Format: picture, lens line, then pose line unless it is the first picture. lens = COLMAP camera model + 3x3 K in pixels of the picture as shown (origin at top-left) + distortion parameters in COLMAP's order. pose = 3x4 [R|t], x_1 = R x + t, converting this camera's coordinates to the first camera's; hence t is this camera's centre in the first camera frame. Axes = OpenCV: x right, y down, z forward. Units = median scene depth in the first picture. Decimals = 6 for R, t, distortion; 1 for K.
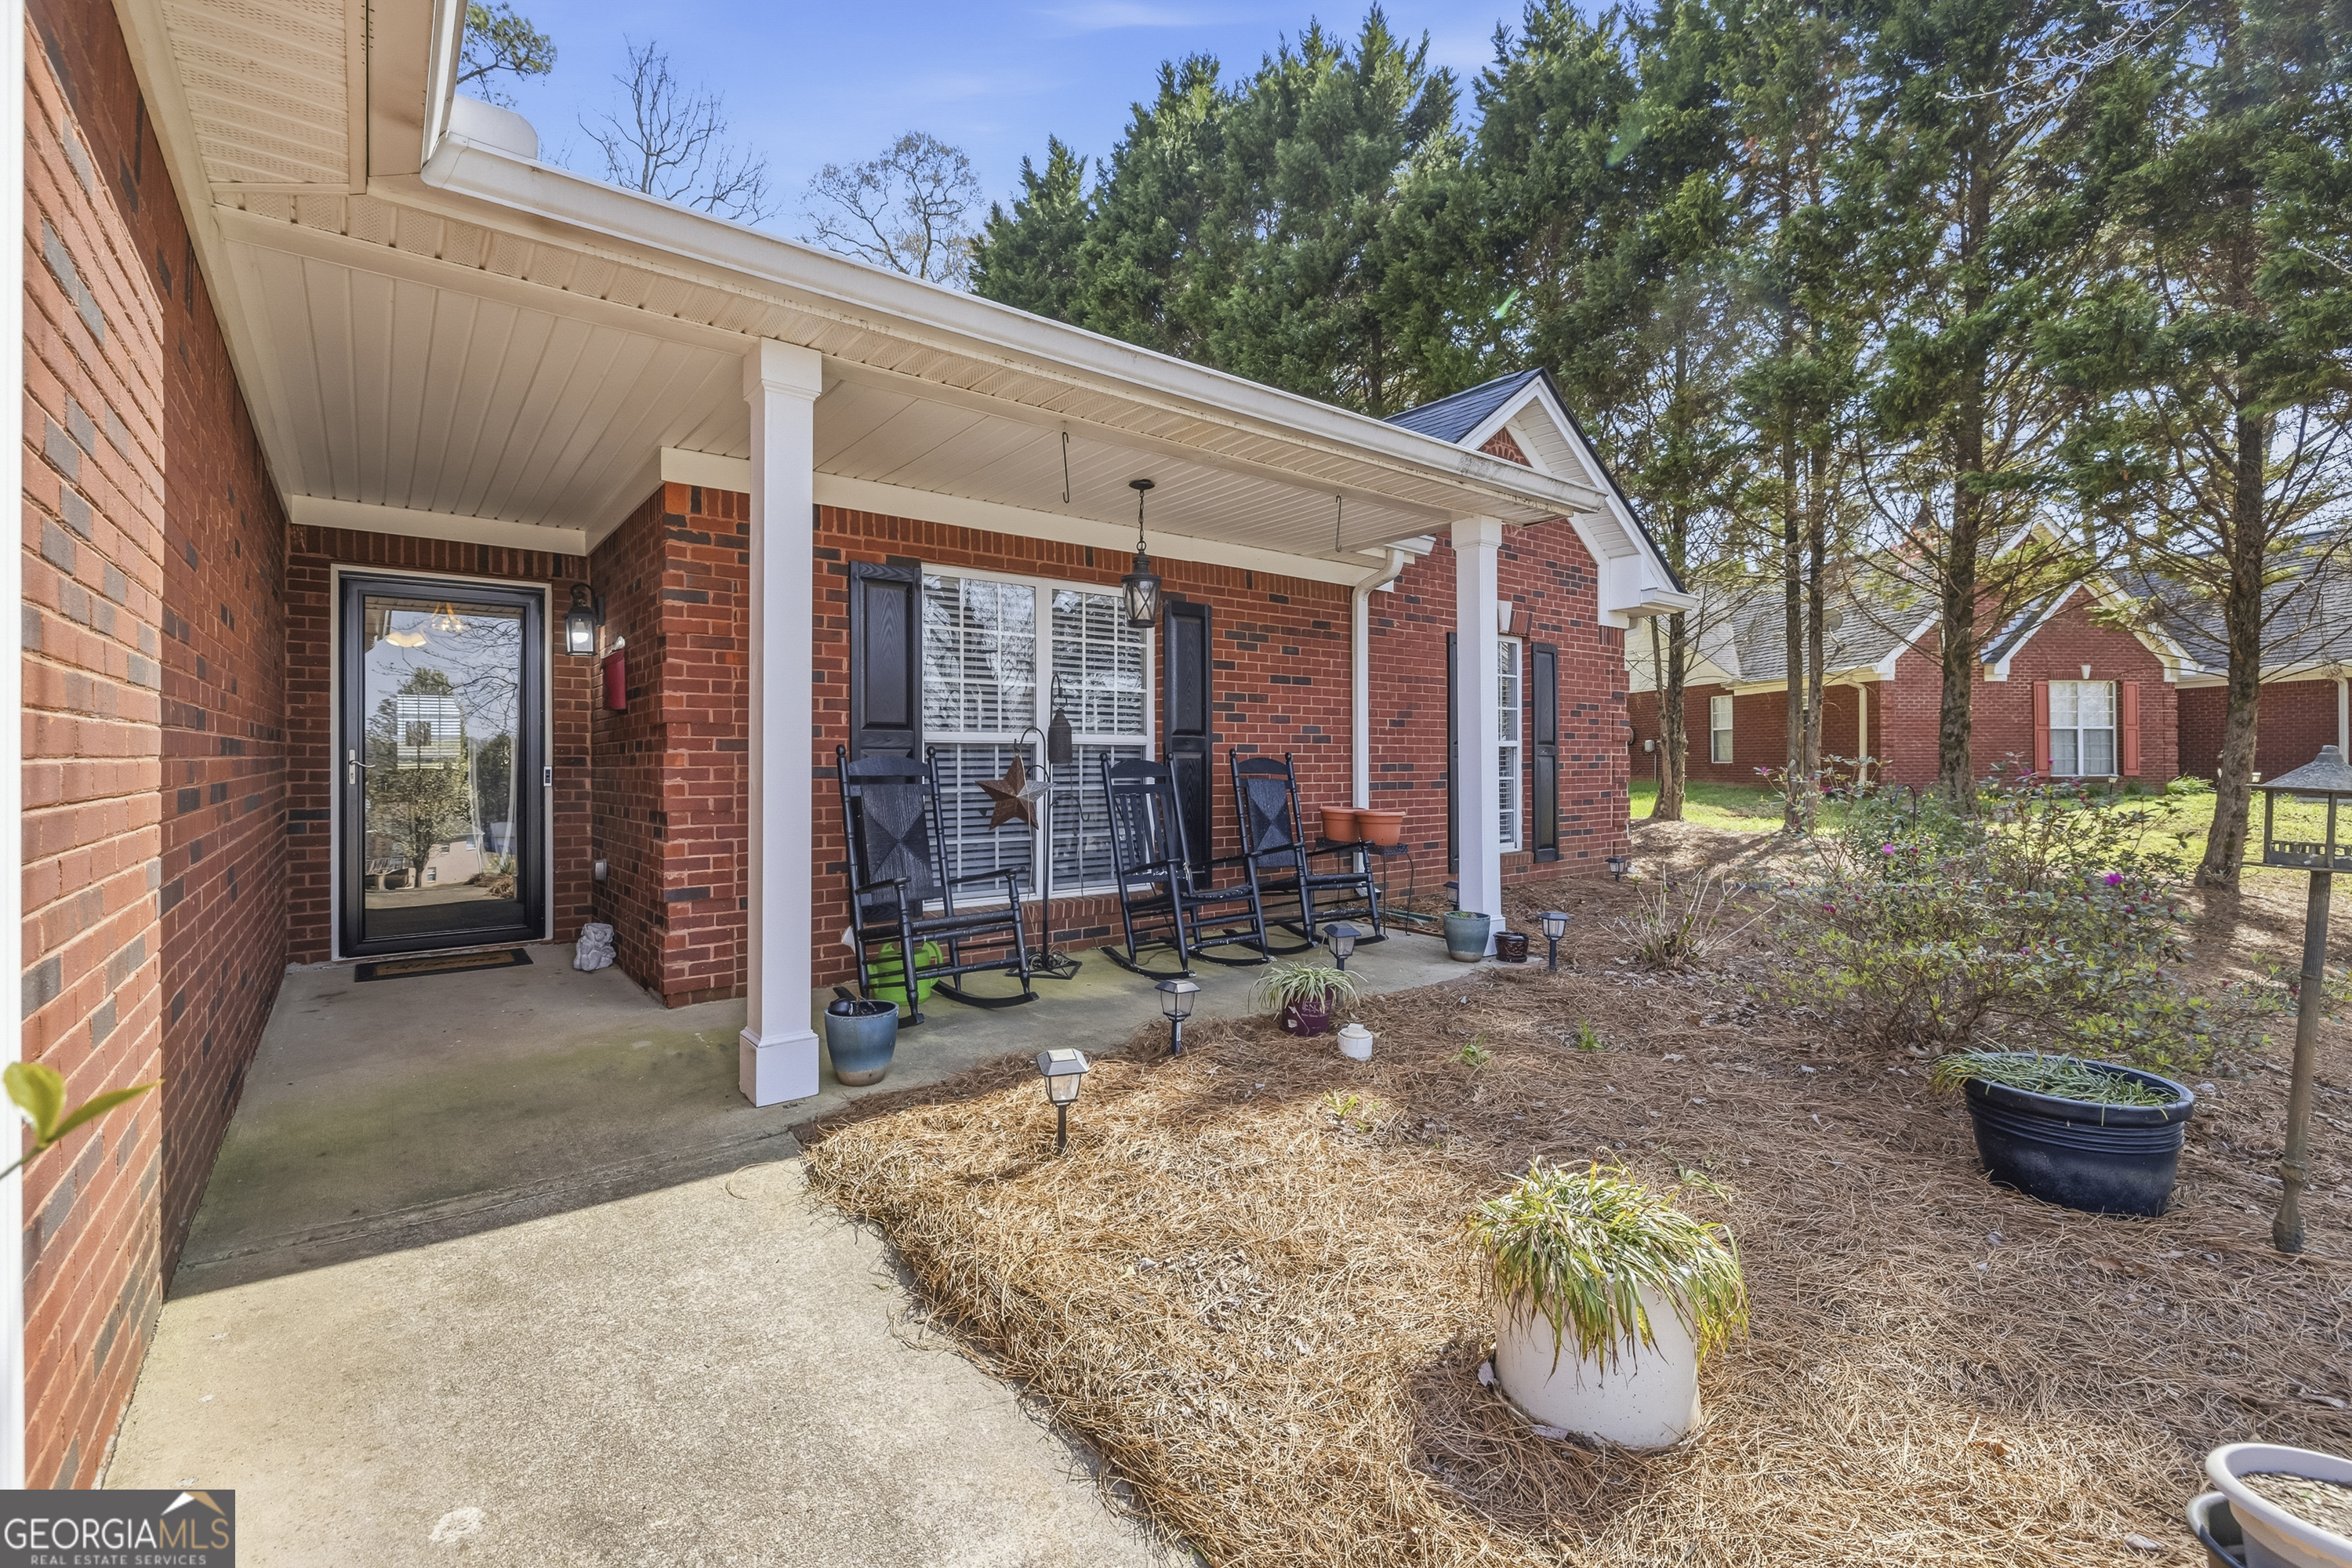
lens RADIAL K [[993.8, 0, 1160.8], [0, 993.8, 766.0], [0, 0, 1]] dist [-0.001100, 0.000419]
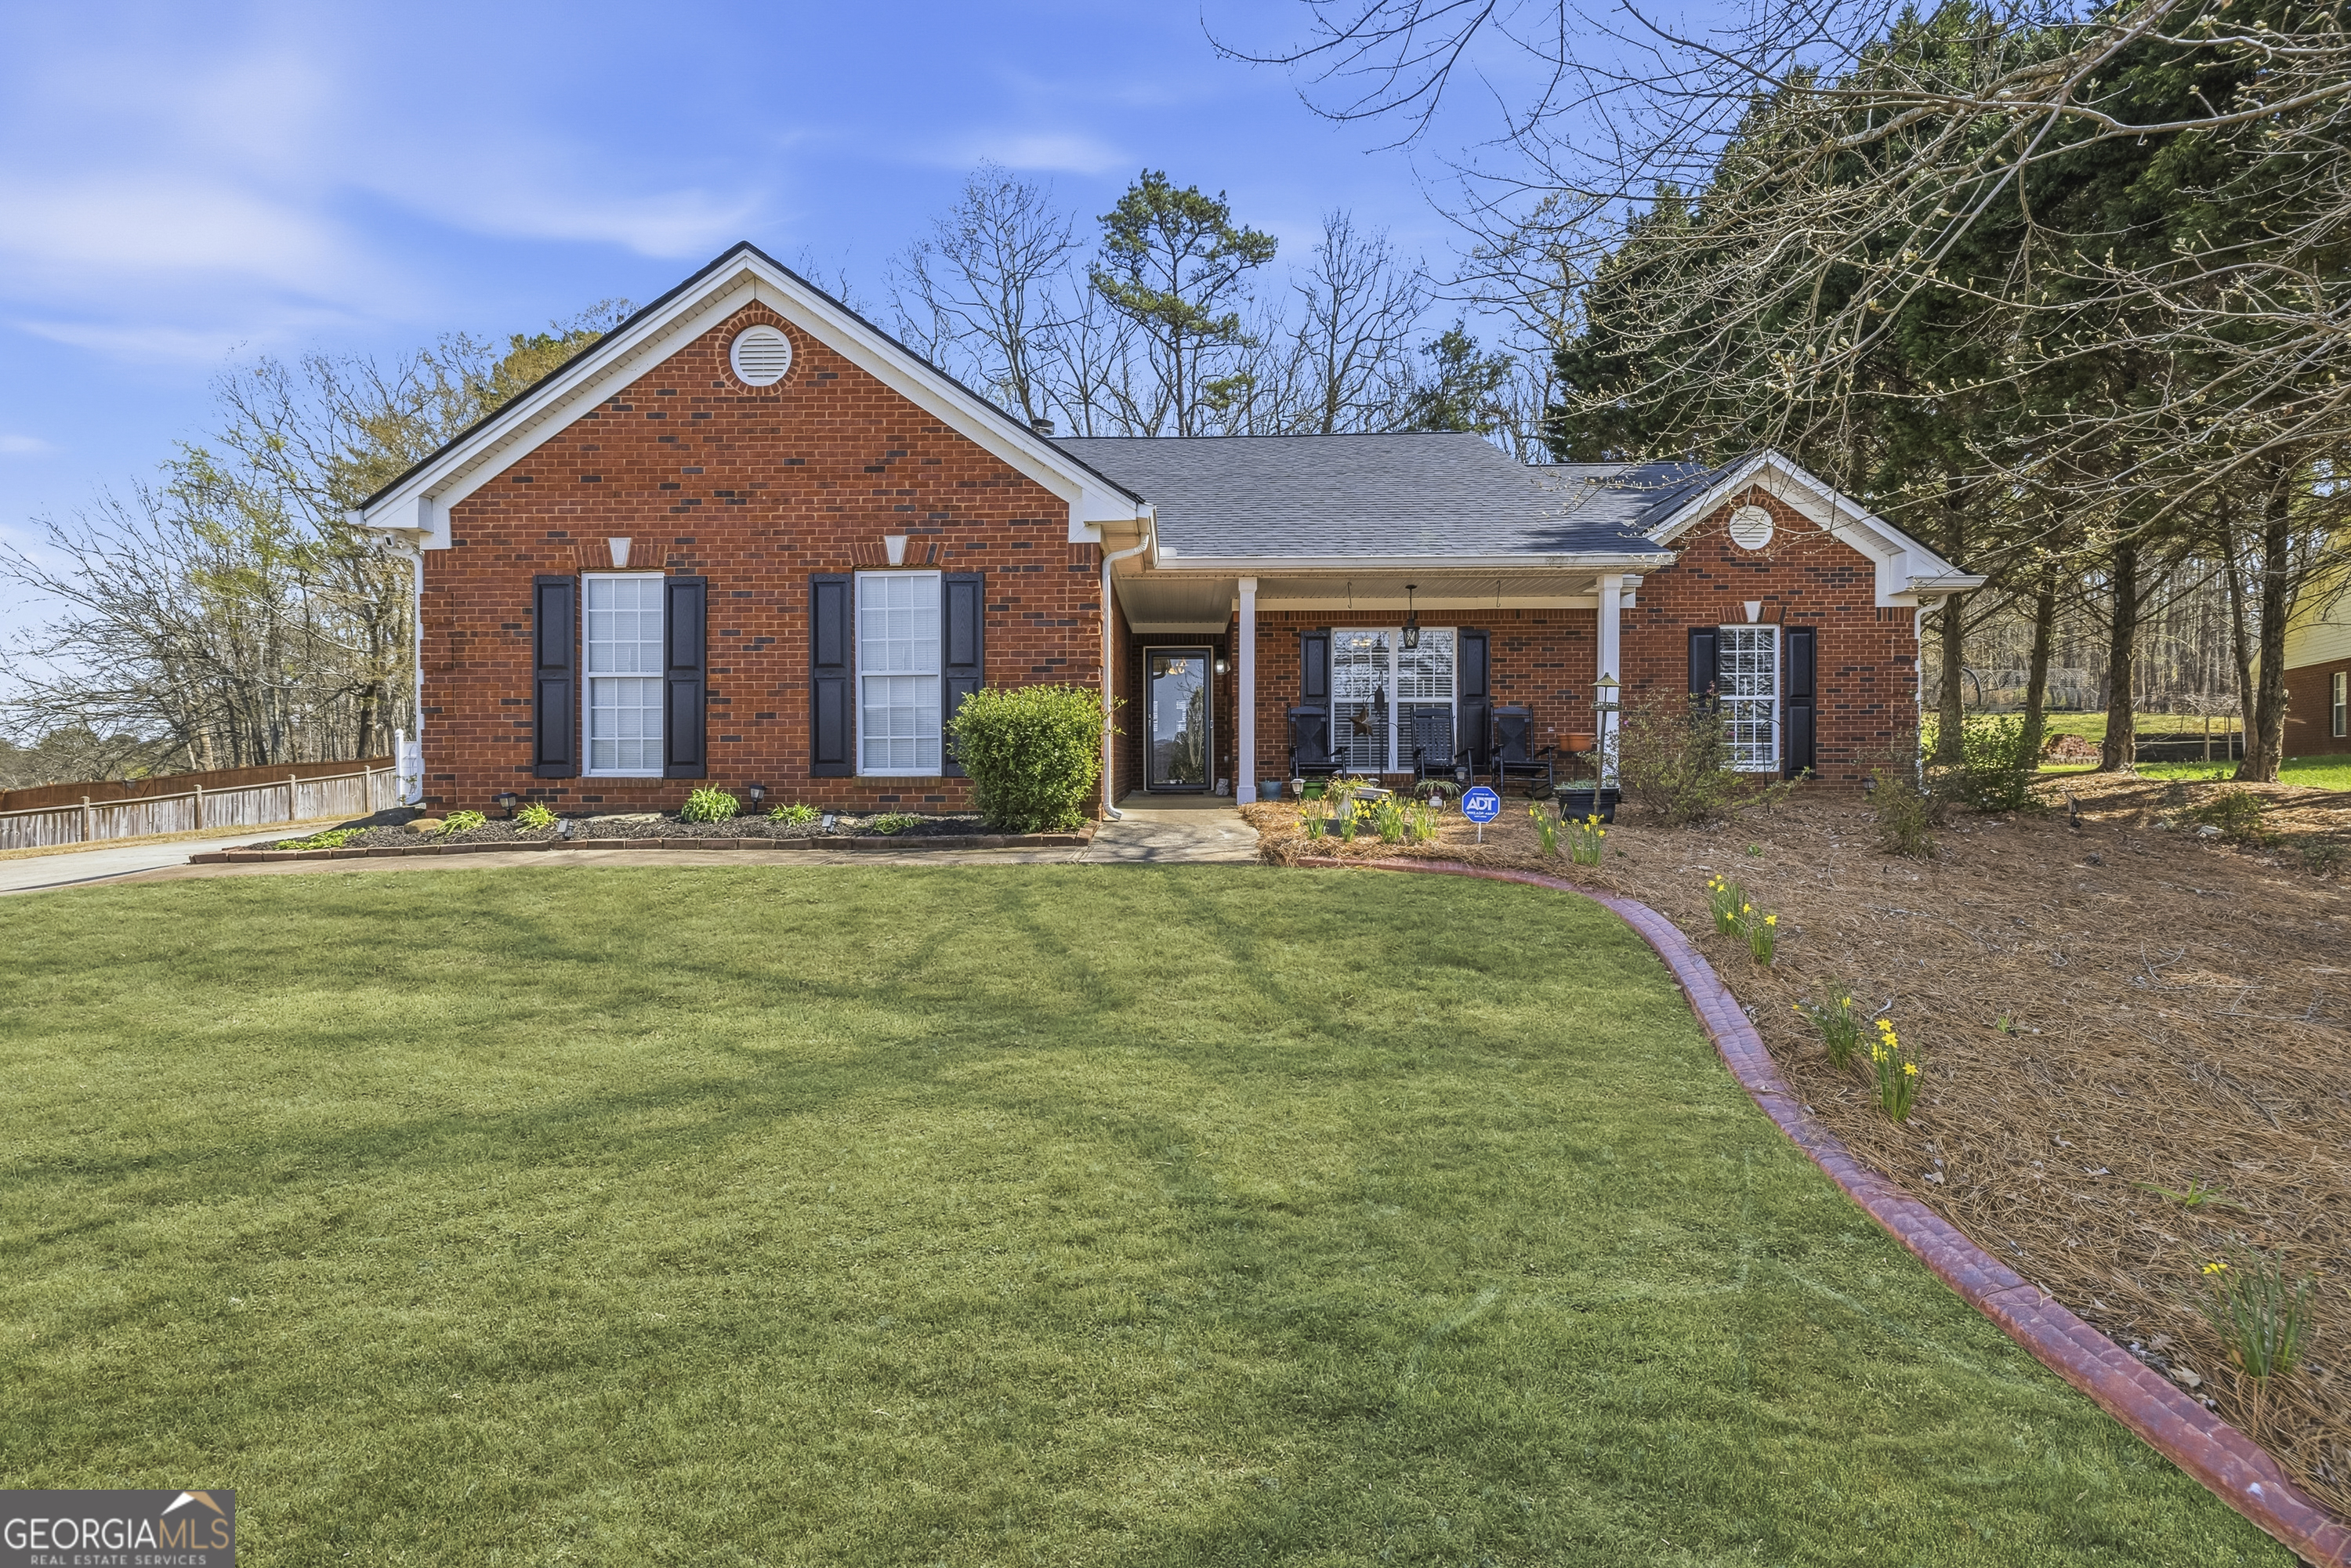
lens RADIAL K [[993.3, 0, 1153.0], [0, 993.3, 779.3], [0, 0, 1]] dist [-0.001100, 0.000419]
pose [[0.766235, 0.009996, -0.642483, 0.288578], [-0.004933, 0.999941, 0.009675, 0.041265], [0.642542, -0.004244, 0.766239, -0.329520]]
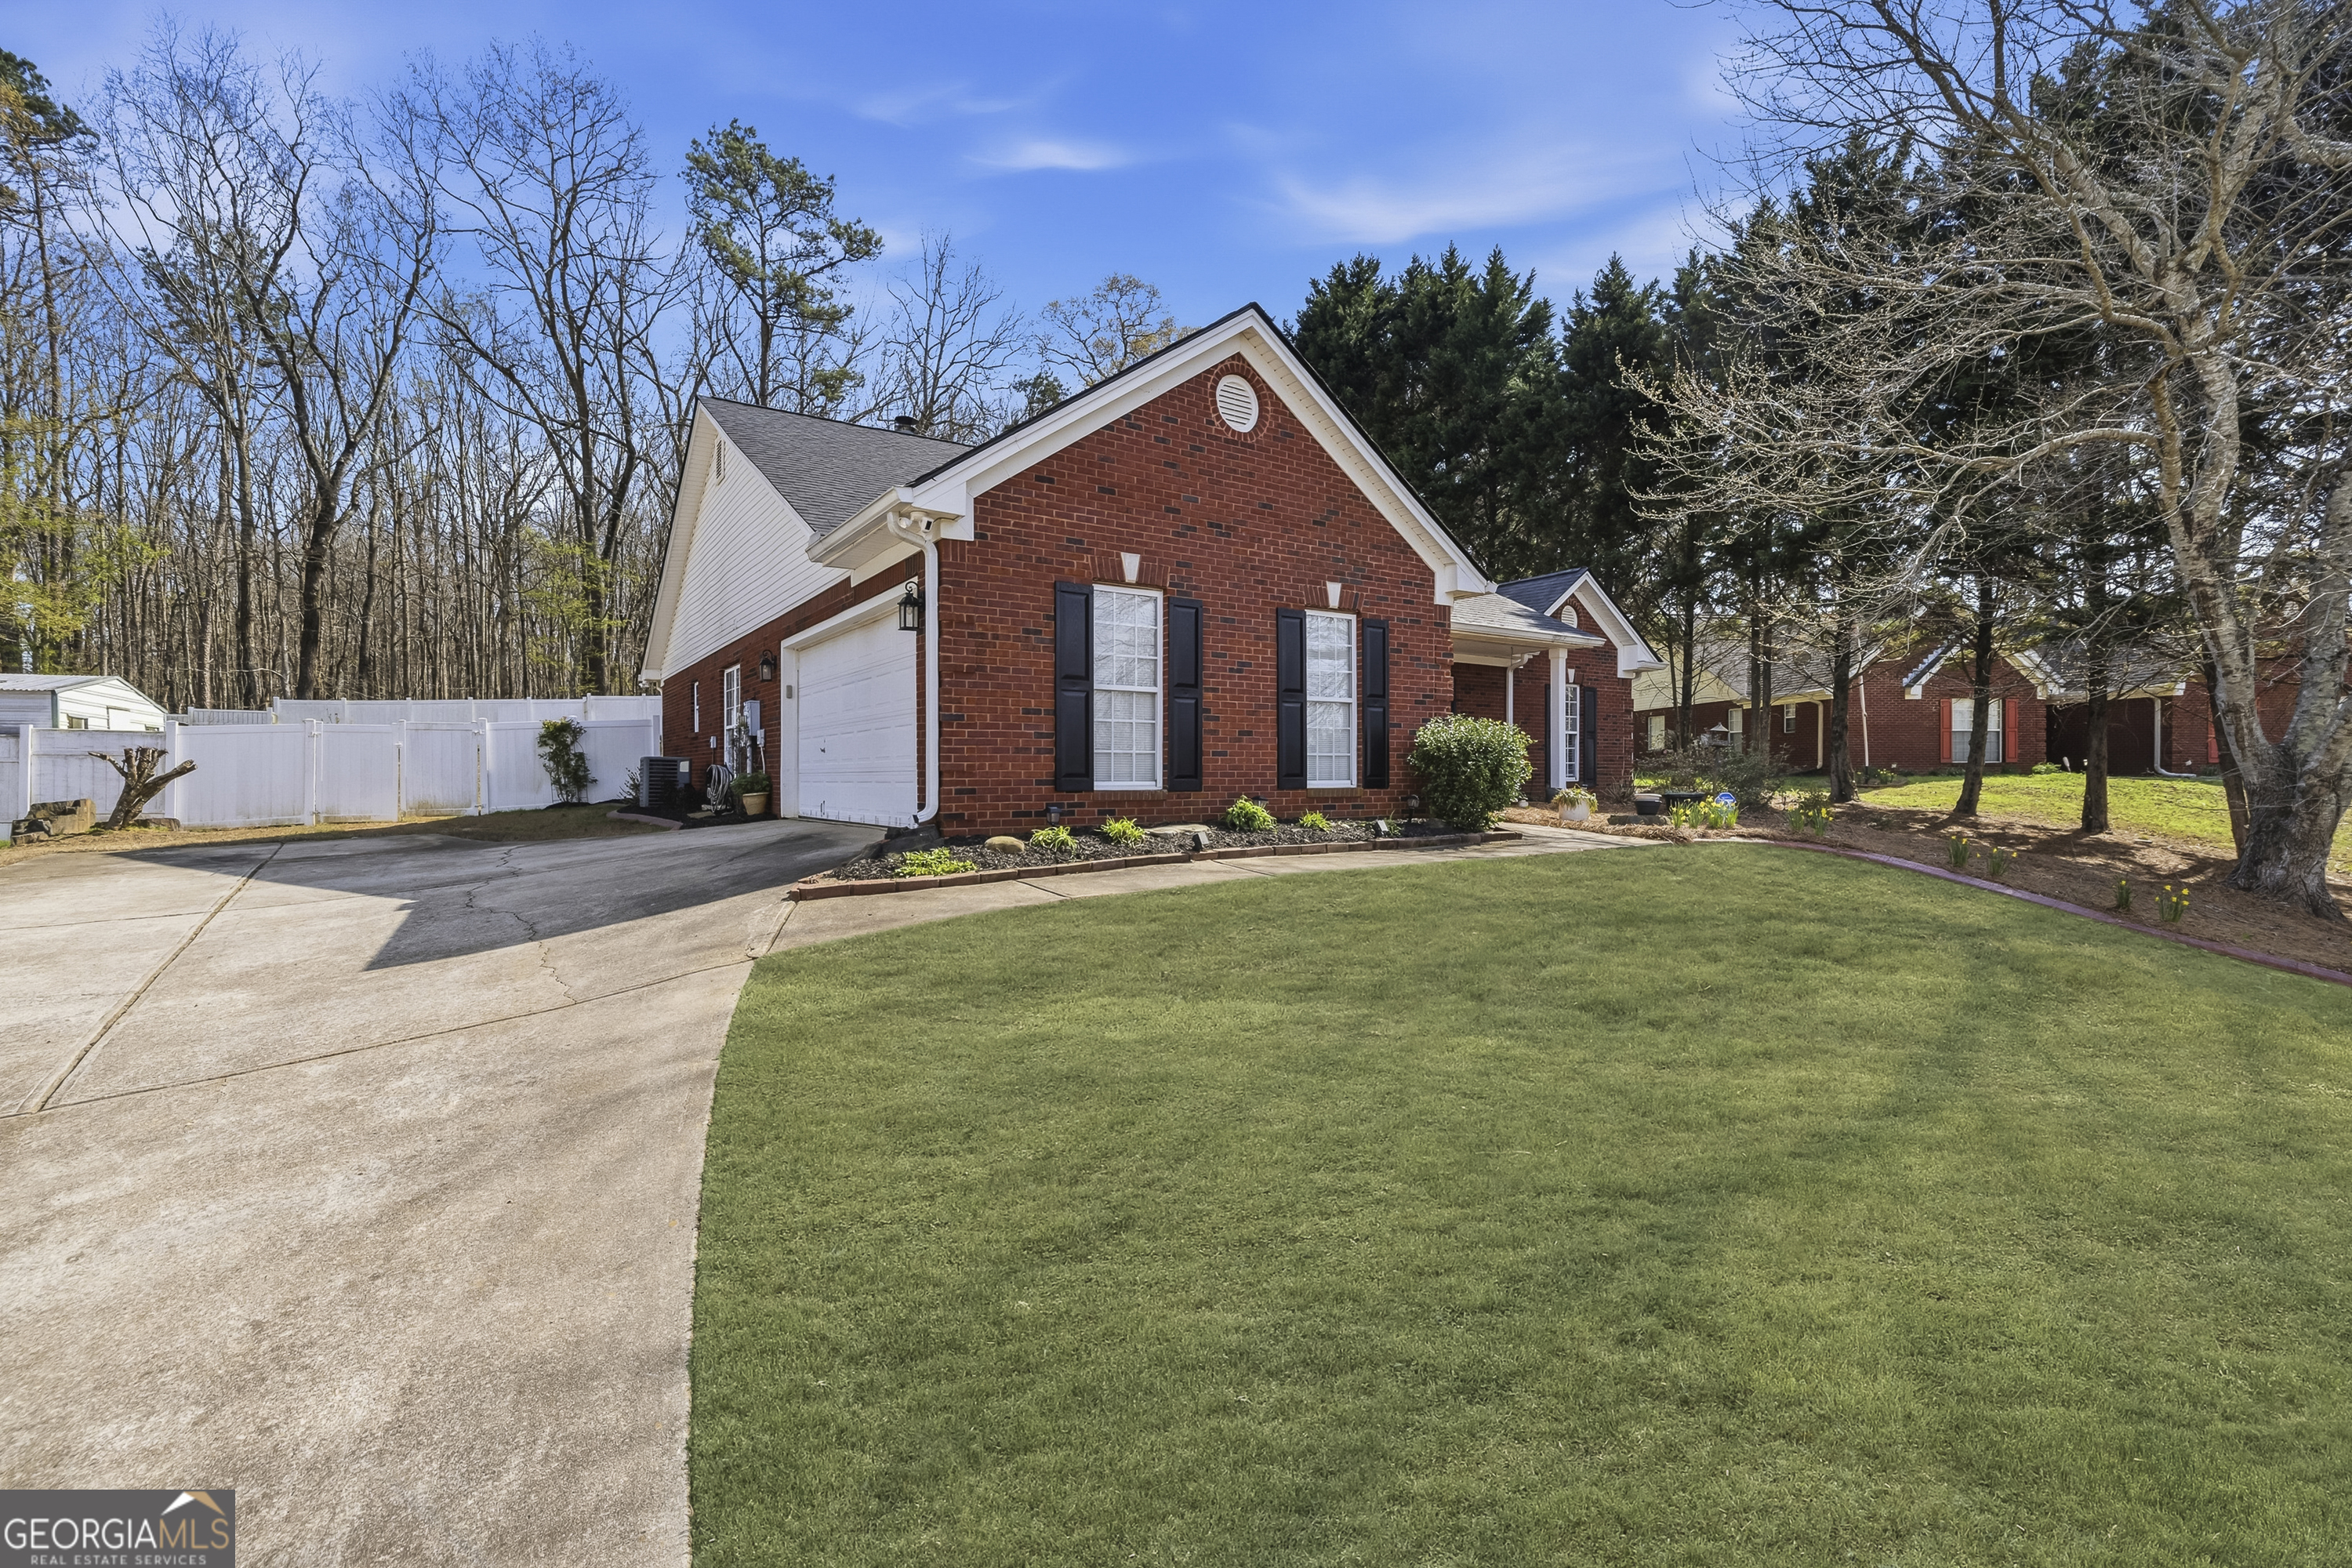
lens RADIAL K [[993.8, 0, 1153.7], [0, 993.8, 788.8], [0, 0, 1]] dist [-0.001100, 0.000419]
pose [[0.996125, 0.005062, -0.087804, -0.186830], [-0.004145, 0.999935, 0.010621, 0.040330], [0.087852, -0.010216, 0.996081, -0.625633]]
